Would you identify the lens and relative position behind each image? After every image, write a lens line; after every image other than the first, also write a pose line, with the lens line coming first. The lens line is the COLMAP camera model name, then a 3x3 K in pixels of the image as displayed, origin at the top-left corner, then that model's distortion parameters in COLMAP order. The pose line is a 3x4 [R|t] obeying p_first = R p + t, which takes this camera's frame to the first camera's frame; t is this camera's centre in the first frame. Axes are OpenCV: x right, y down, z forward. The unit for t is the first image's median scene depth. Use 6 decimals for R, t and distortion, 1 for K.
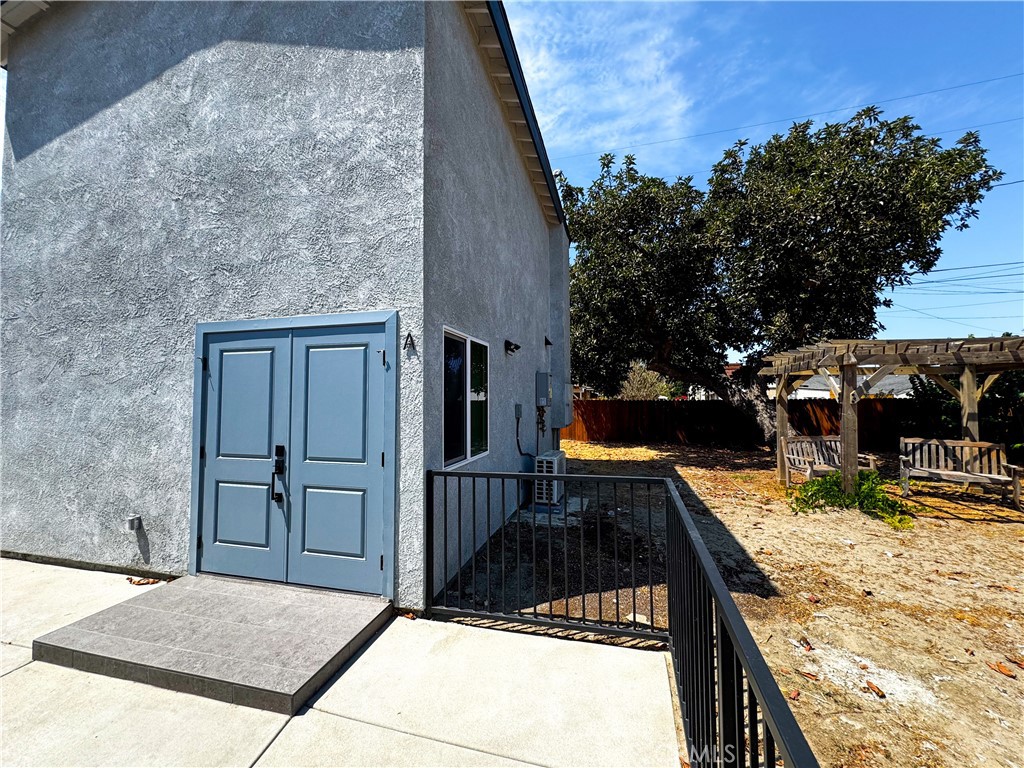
lens RADIAL K [[409.9, 0, 509.7], [0, 409.9, 384.0], [0, 0, 1]] dist [-0.004251, -0.000110]
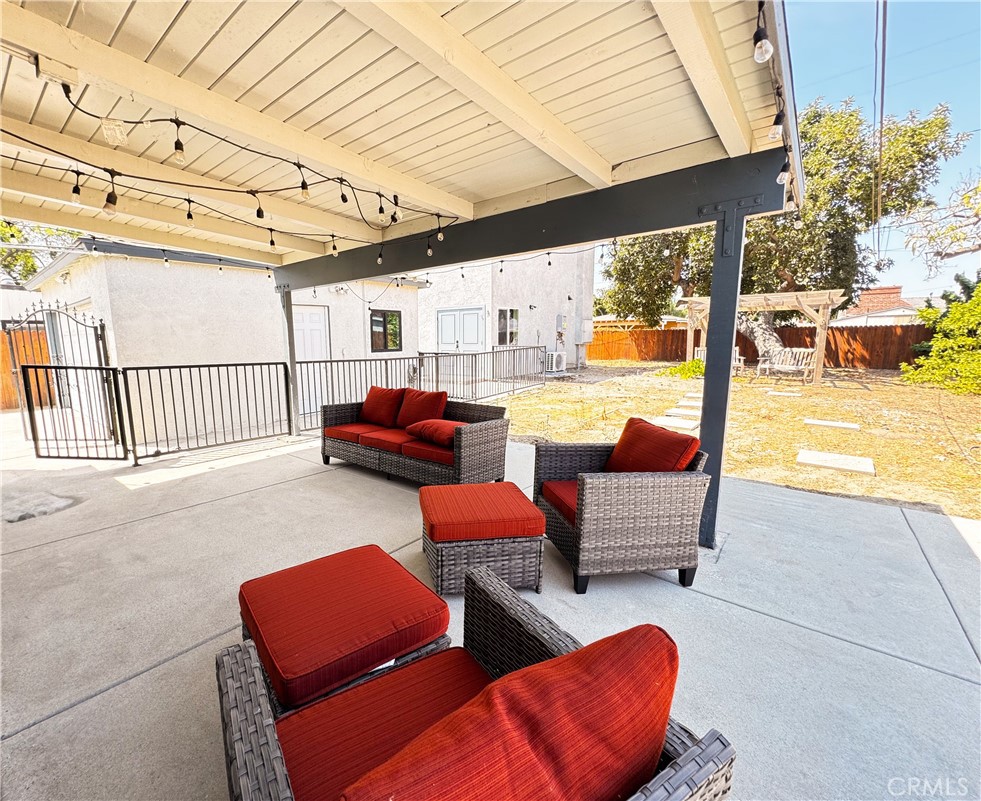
lens RADIAL K [[420.3, 0, 490.5], [0, 420.3, 400.5], [0, 0, 1]] dist [0.000196, 0.000011]
pose [[0.939820, 0.041911, -0.339089, 0.882985], [0.024492, 0.981631, 0.189211, -0.028117], [0.340791, -0.186129, 0.921530, -2.139690]]
